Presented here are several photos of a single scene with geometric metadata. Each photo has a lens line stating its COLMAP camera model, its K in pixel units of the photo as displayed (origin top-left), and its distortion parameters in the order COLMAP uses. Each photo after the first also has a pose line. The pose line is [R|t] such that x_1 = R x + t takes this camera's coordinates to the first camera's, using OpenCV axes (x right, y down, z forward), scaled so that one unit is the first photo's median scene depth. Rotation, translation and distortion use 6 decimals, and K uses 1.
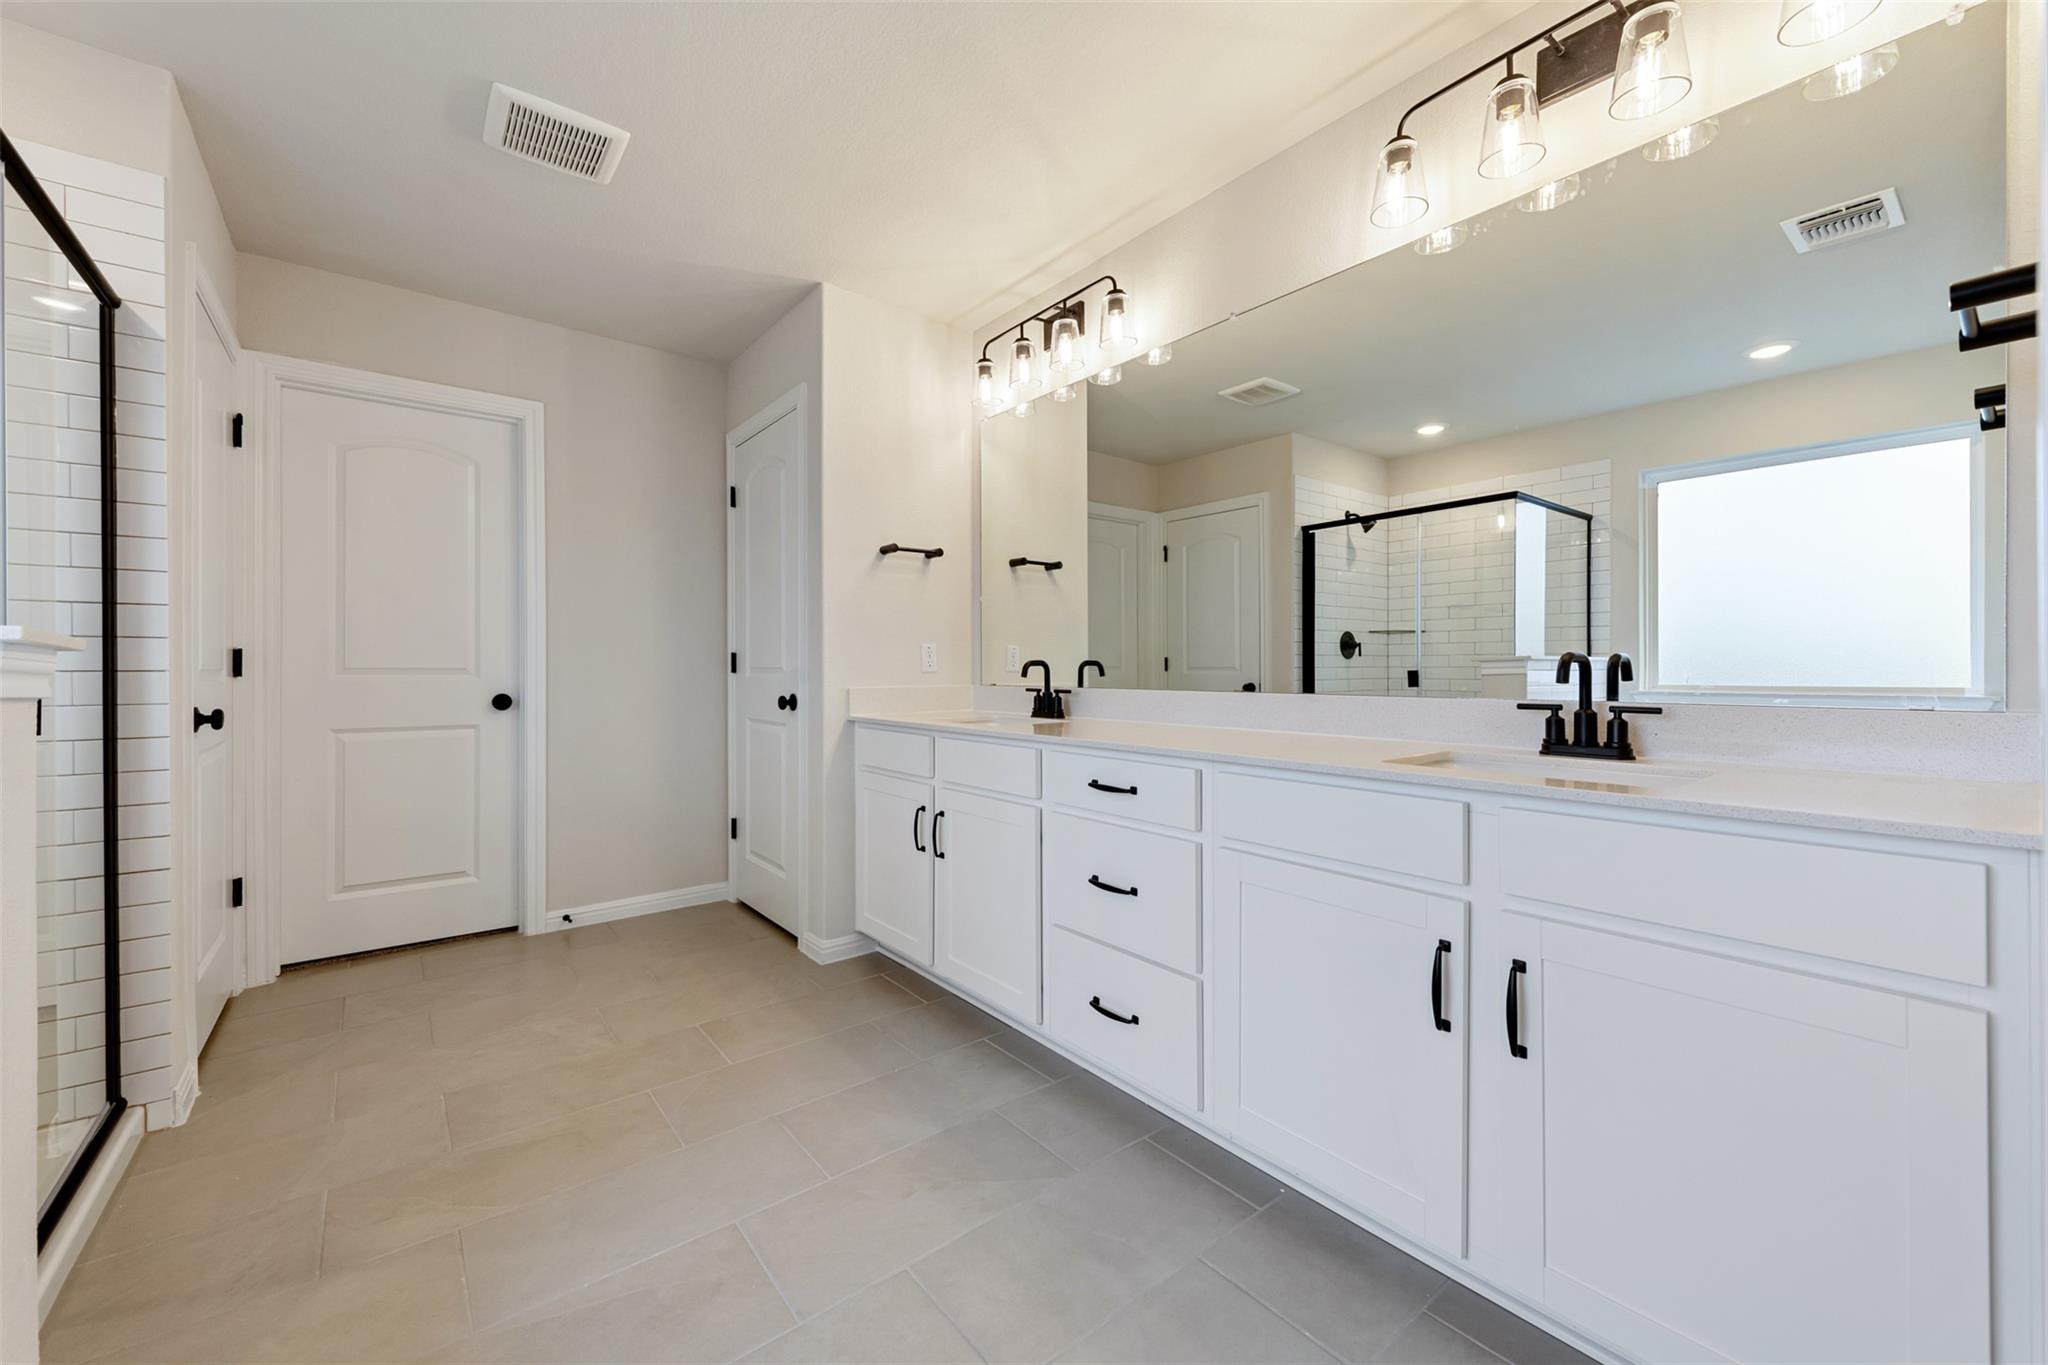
lens RADIAL K [[802.9, 0, 1024.3], [0, 802.9, 669.2], [0, 0, 1]] dist [0.014585, -0.005754]
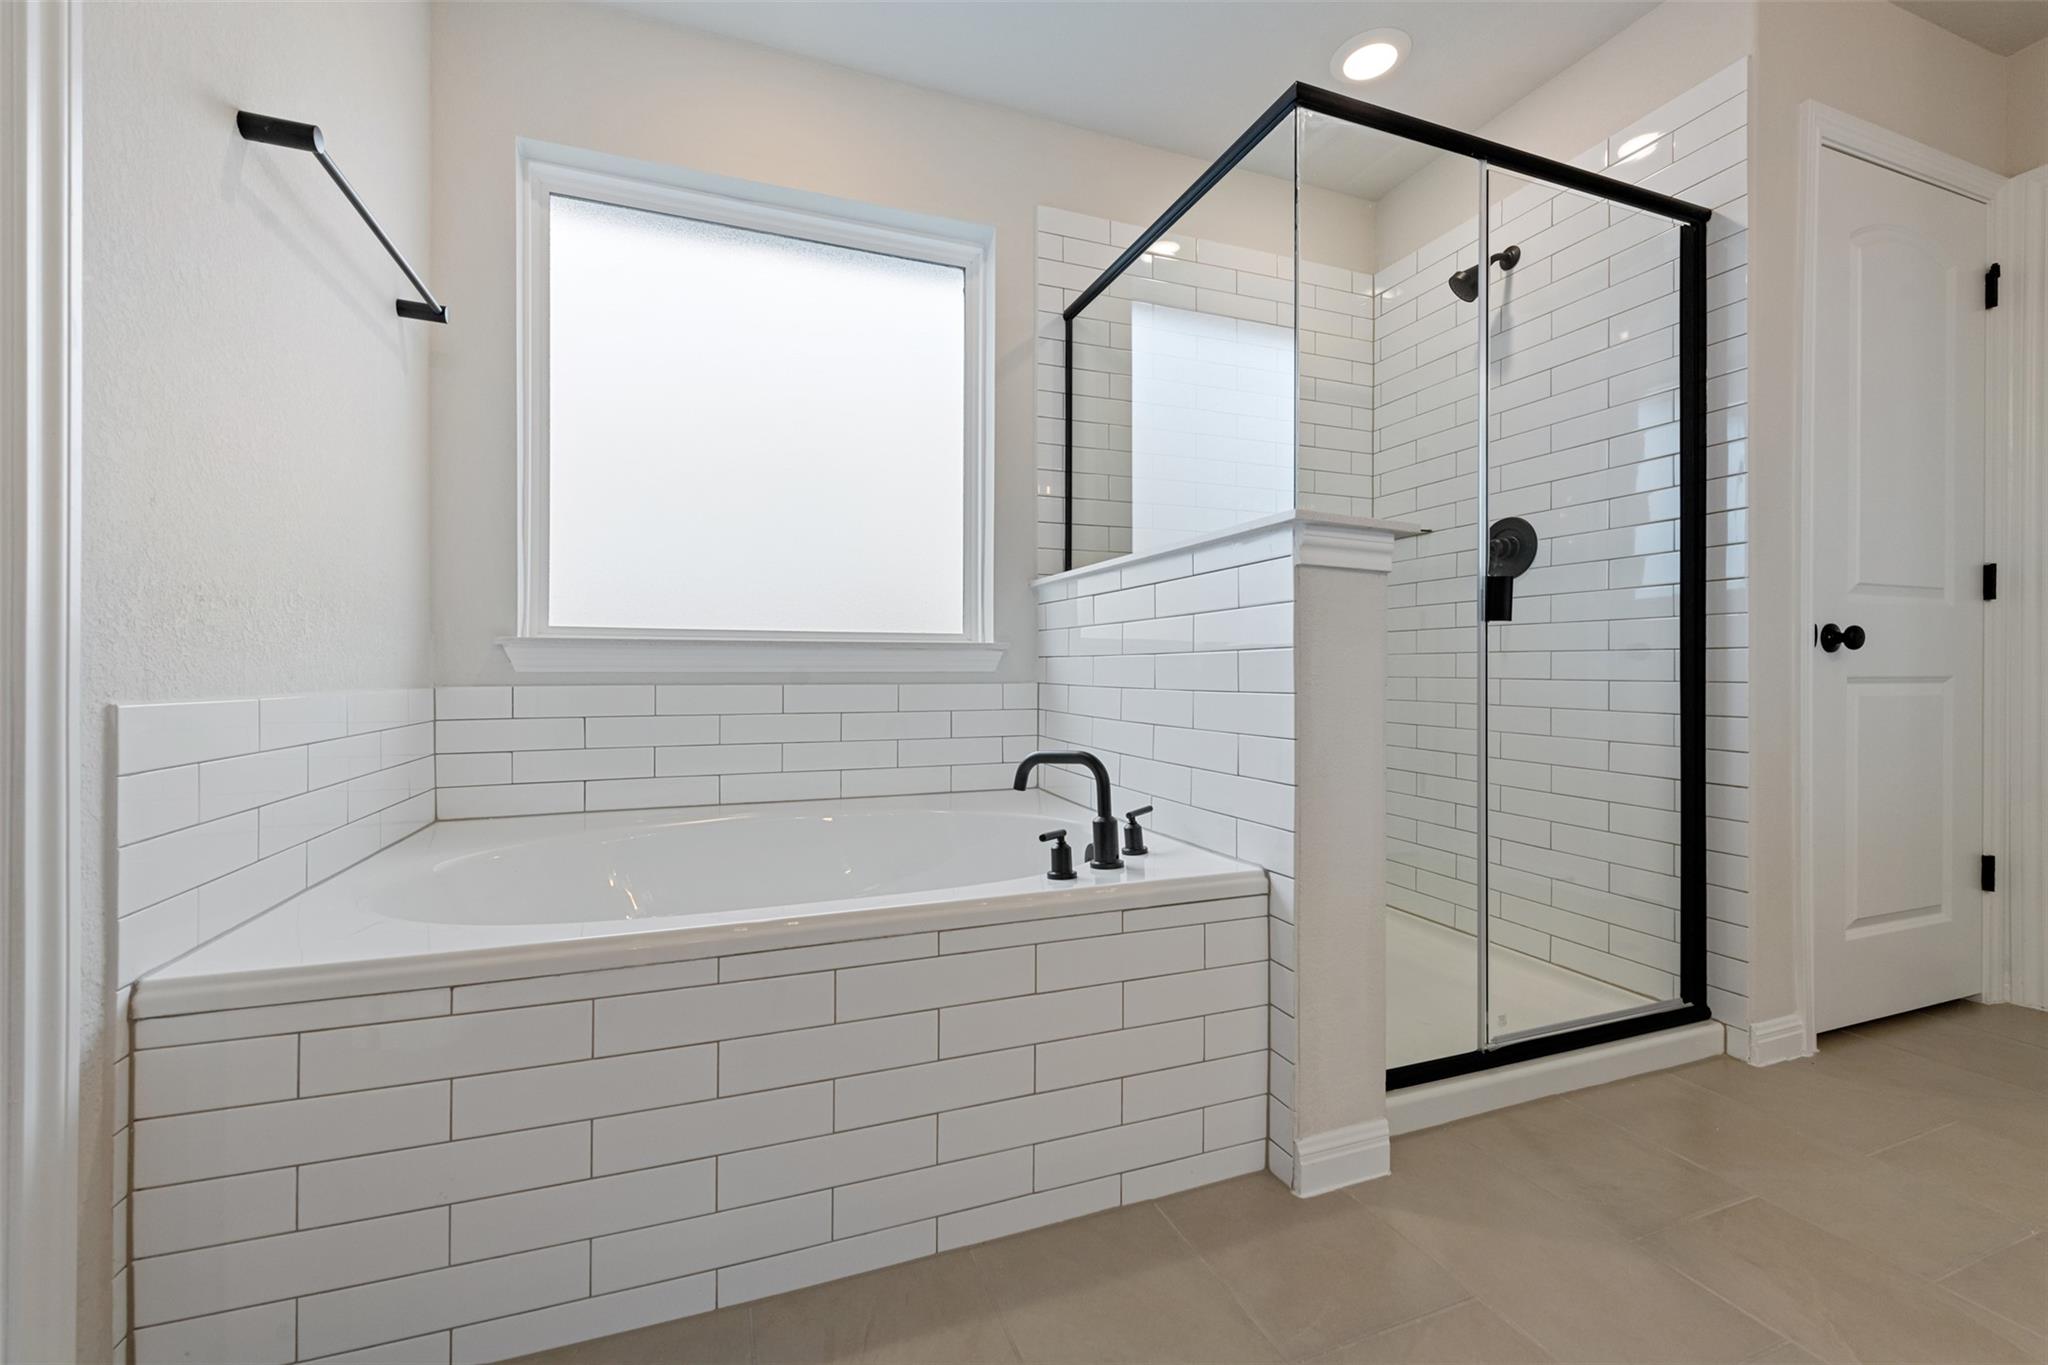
lens RADIAL K [[849.8, 0, 1018.2], [0, 849.8, 670.7], [0, 0, 1]] dist [0.010692, -0.005156]
pose [[-0.300007, -0.001992, -0.953935, 0.095911], [0.000498, 0.999997, -0.002245, 0.073537], [0.953937, -0.001149, -0.300005, 0.320762]]
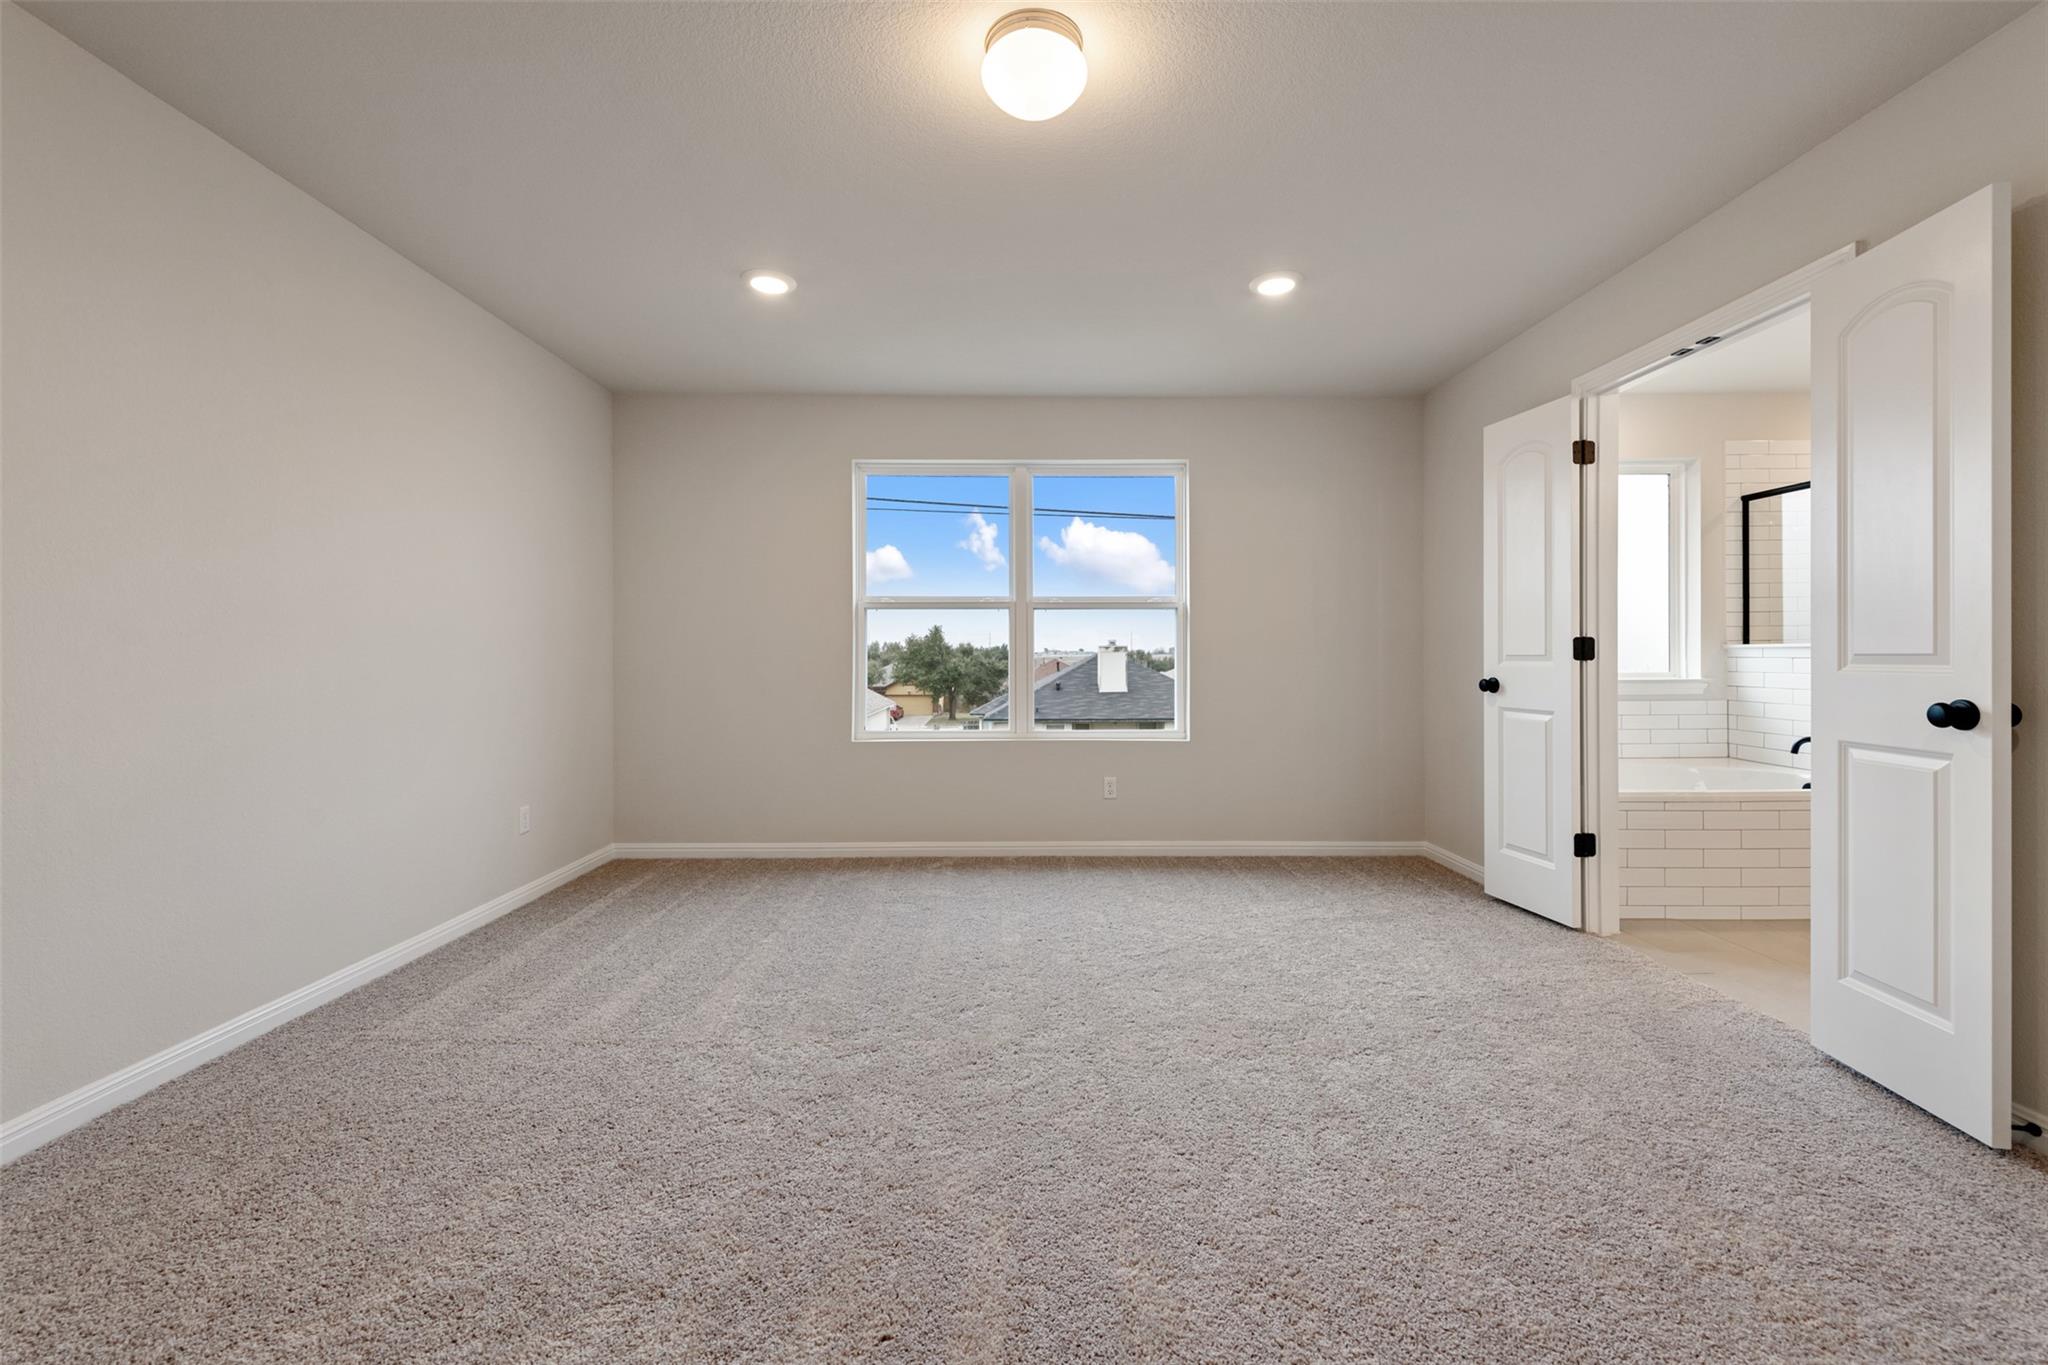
lens RADIAL K [[811.9, 0, 1024.0], [0, 811.9, 652.3], [0, 0, 1]] dist [0.014150, -0.004974]
pose [[-0.607849, -0.003964, -0.794042, 1.273707], [0.002326, 0.999974, -0.006773, 0.003070], [0.794049, -0.005964, -0.607825, -0.031437]]
